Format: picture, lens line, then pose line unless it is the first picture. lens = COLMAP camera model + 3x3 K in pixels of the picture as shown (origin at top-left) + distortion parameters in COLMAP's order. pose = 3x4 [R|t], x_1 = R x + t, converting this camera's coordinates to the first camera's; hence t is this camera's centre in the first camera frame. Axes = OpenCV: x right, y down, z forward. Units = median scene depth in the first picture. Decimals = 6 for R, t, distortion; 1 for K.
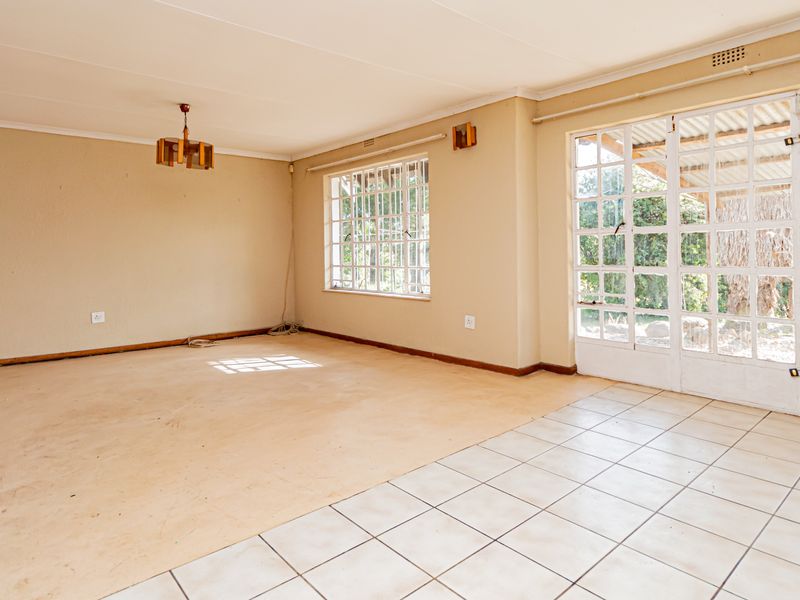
lens RADIAL K [[493.8, 0, 401.3], [0, 493.8, 258.3], [0, 0, 1]] dist [0.004984, 0.001697]
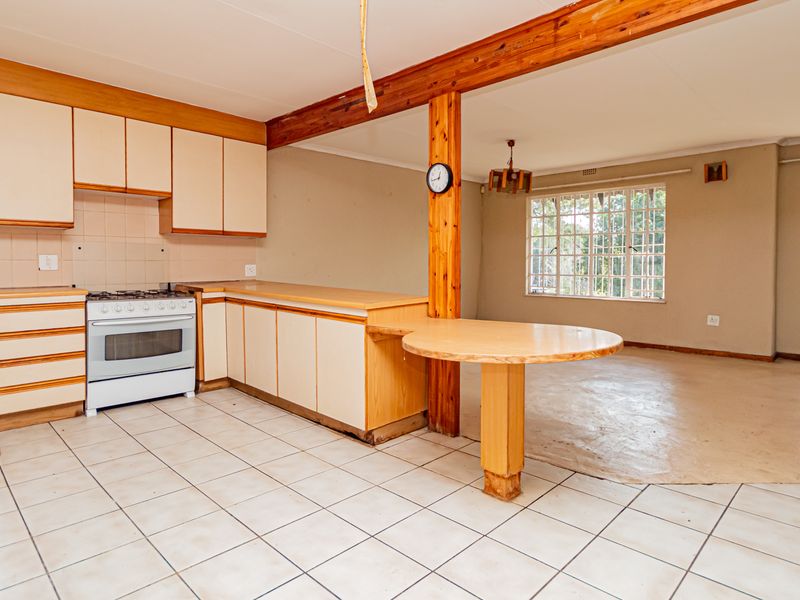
lens RADIAL K [[482.8, 0, 399.4], [0, 482.8, 270.7], [0, 0, 1]] dist [0.003586, 0.003476]
pose [[0.996671, 0.012522, 0.080558, -0.757483], [-0.012940, 0.999905, 0.004669, 0.007109], [-0.080492, -0.005696, 0.996739, -0.161071]]
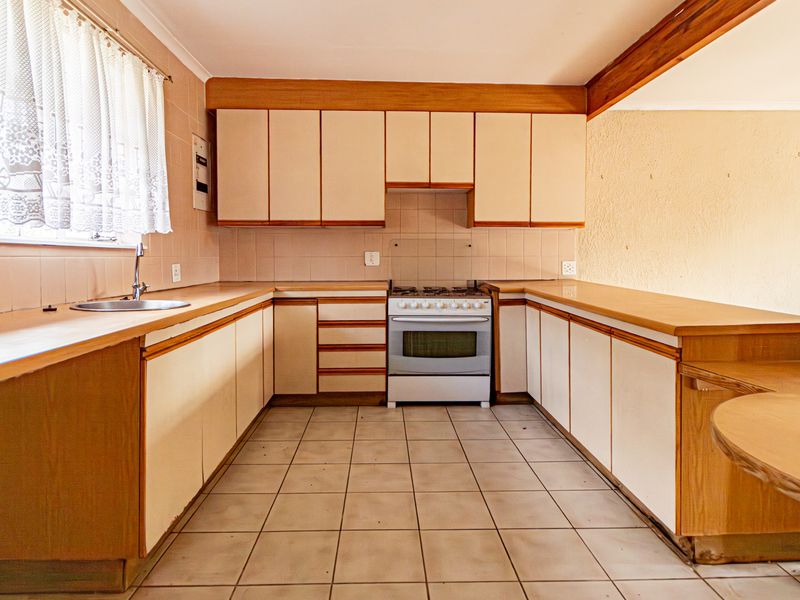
lens RADIAL K [[482.8, 0, 399.4], [0, 482.8, 270.7], [0, 0, 1]] dist [0.003586, 0.003476]
pose [[0.778575, 0.027618, -0.626943, -0.681680], [-0.016043, 0.999581, 0.024110, 0.004251], [0.627346, -0.008713, 0.778692, 0.039703]]
